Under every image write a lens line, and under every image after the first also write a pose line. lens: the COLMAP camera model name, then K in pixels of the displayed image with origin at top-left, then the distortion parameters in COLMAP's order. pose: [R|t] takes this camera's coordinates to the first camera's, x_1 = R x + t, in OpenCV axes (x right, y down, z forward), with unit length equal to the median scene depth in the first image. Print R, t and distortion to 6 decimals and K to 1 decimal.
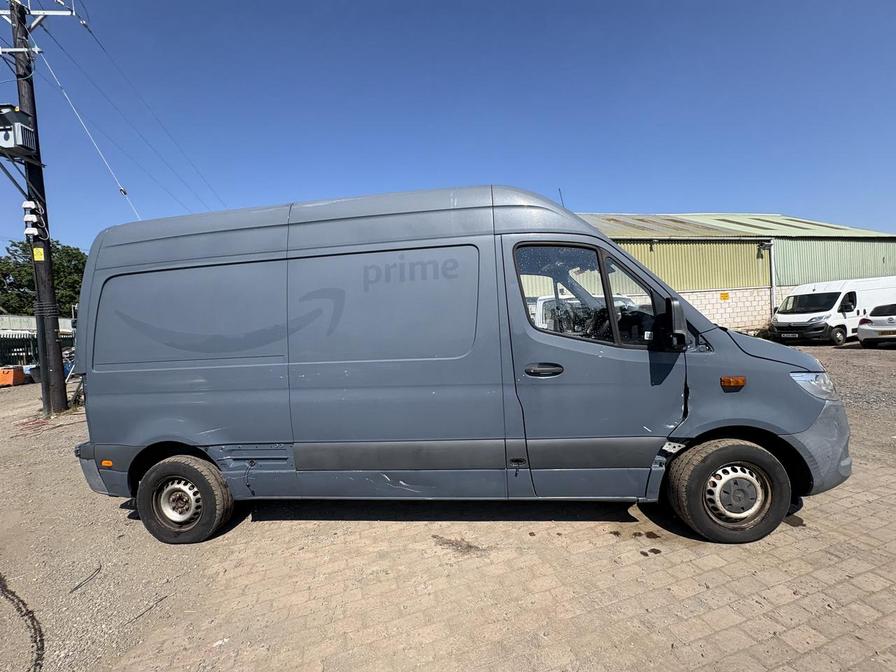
lens RADIAL K [[355.9, 0, 447.9], [0, 355.9, 337.4], [0, 0, 1]] dist [-0.002861, 0.001211]
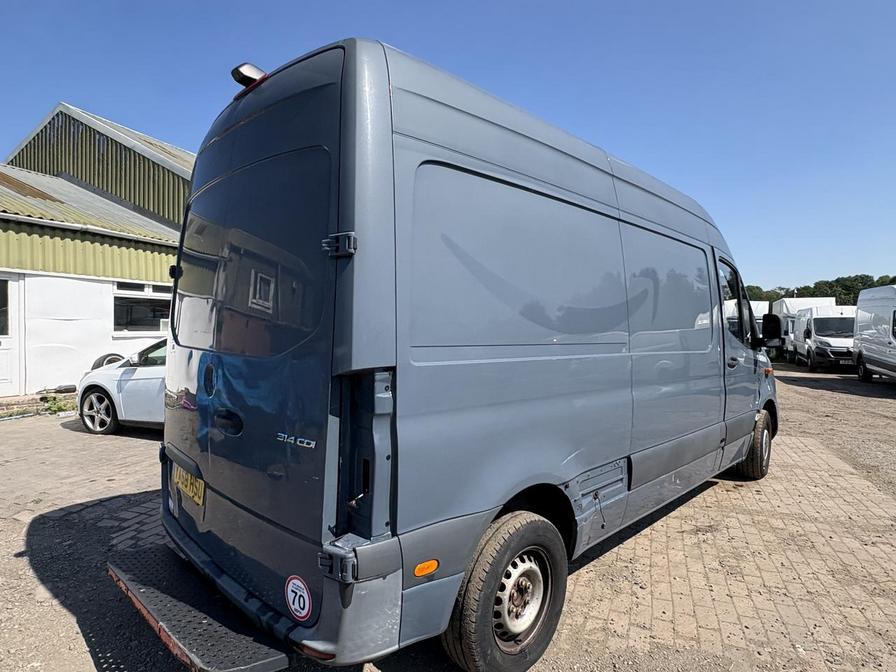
lens RADIAL K [[508.4, 0, 449.7], [0, 508.4, 335.3], [0, 0, 1]] dist [-0.002519, 0.000207]
pose [[0.618013, 0.055611, 0.784199, -1.467769], [-0.019619, 0.998275, -0.055331, 0.097063], [-0.785923, 0.018810, 0.618038, 0.578052]]
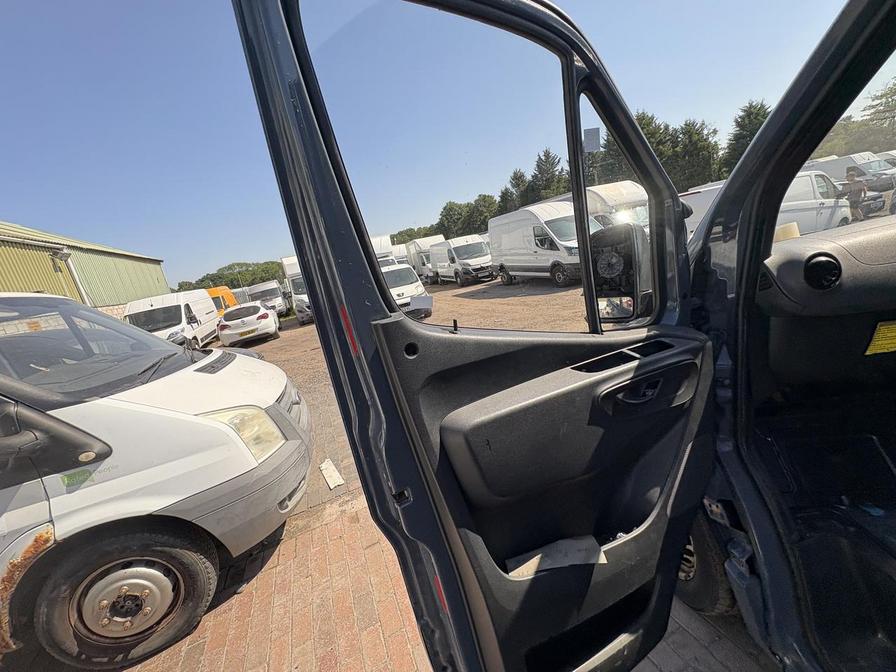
lens RADIAL K [[355.9, 0, 448.7], [0, 355.9, 337.0], [0, 0, 1]] dist [-0.002861, 0.001211]
pose [[-0.095471, -0.145609, 0.984725, 0.317731], [0.236433, 0.957617, 0.164524, -0.144732], [-0.966946, 0.248529, -0.056998, 1.858661]]
